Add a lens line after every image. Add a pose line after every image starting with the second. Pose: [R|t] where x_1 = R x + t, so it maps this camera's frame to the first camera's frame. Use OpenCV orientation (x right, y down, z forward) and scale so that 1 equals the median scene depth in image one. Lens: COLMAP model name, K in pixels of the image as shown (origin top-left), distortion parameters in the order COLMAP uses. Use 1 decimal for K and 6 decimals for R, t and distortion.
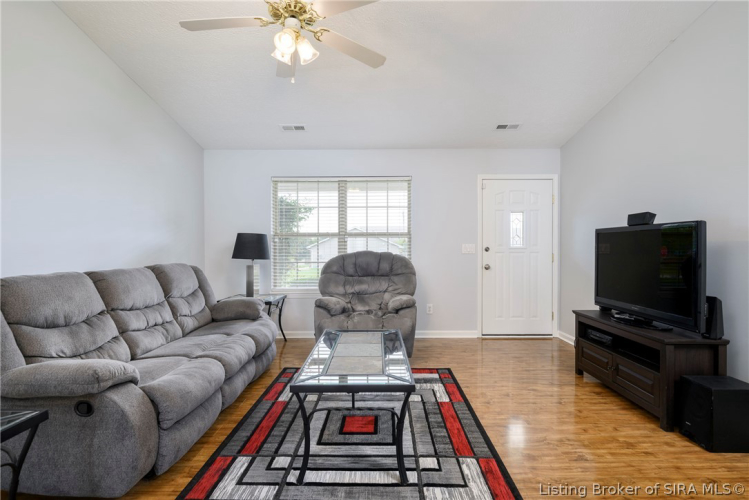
lens RADIAL K [[365.3, 0, 379.5], [0, 365.3, 246.5], [0, 0, 1]] dist [-0.002058, -0.003547]
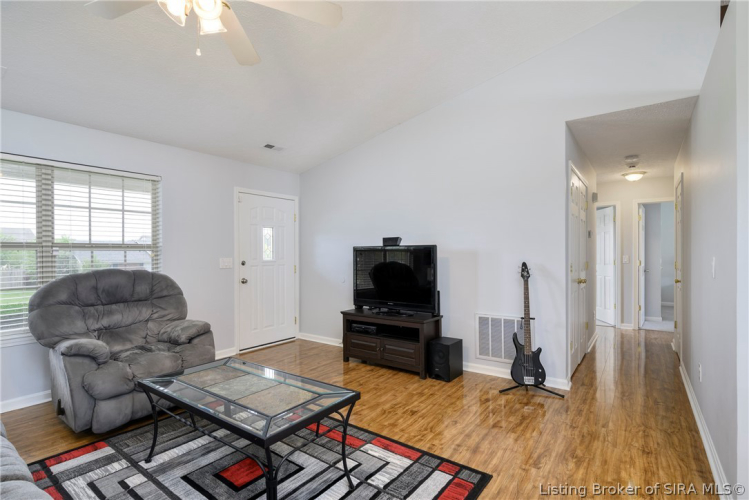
lens RADIAL K [[365.3, 0, 379.6], [0, 365.3, 253.3], [0, 0, 1]] dist [-0.002058, -0.003547]
pose [[0.581956, -0.001431, 0.813219, -0.332779], [0.004609, 0.999988, -0.001539, -0.017870], [-0.813207, 0.004643, 0.581956, 0.133633]]
